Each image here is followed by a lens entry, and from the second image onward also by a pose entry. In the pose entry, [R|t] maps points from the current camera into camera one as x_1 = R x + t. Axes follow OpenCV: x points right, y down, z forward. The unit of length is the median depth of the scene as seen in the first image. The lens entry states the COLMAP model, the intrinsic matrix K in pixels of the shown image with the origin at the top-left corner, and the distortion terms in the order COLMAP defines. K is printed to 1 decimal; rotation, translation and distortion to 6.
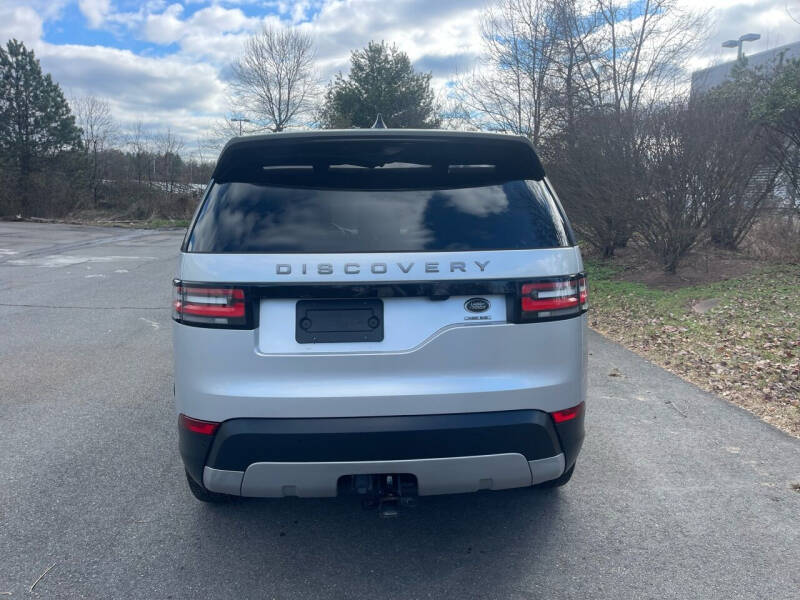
lens RADIAL K [[595.1, 0, 400.0], [0, 595.1, 300.0], [0, 0, 1]] dist [0.080624, -0.114239]
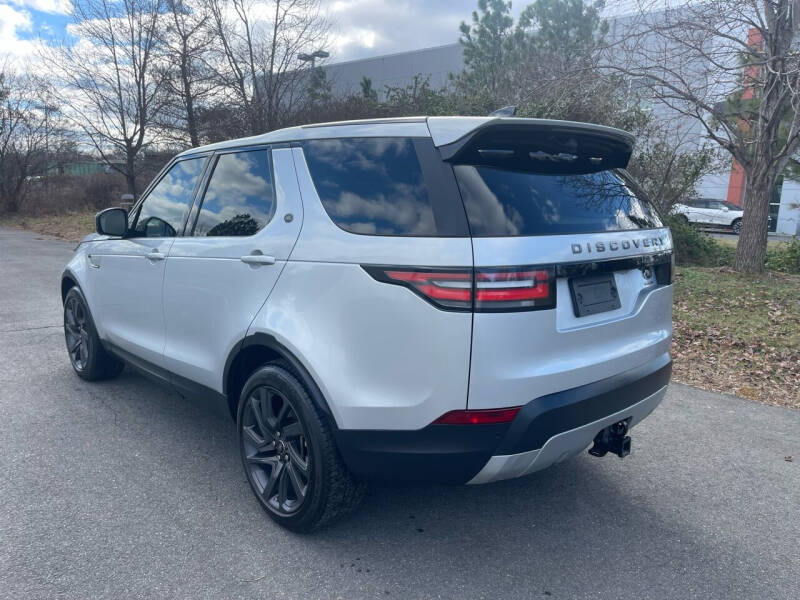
lens RADIAL K [[610.1, 0, 406.0], [0, 610.1, 303.1], [0, 0, 1]] dist [0.089496, -0.124604]
pose [[0.770036, -0.090004, 0.631620, -0.701731], [0.087172, 0.995557, 0.035589, -0.012722], [-0.632017, 0.027655, 0.774461, 0.211850]]
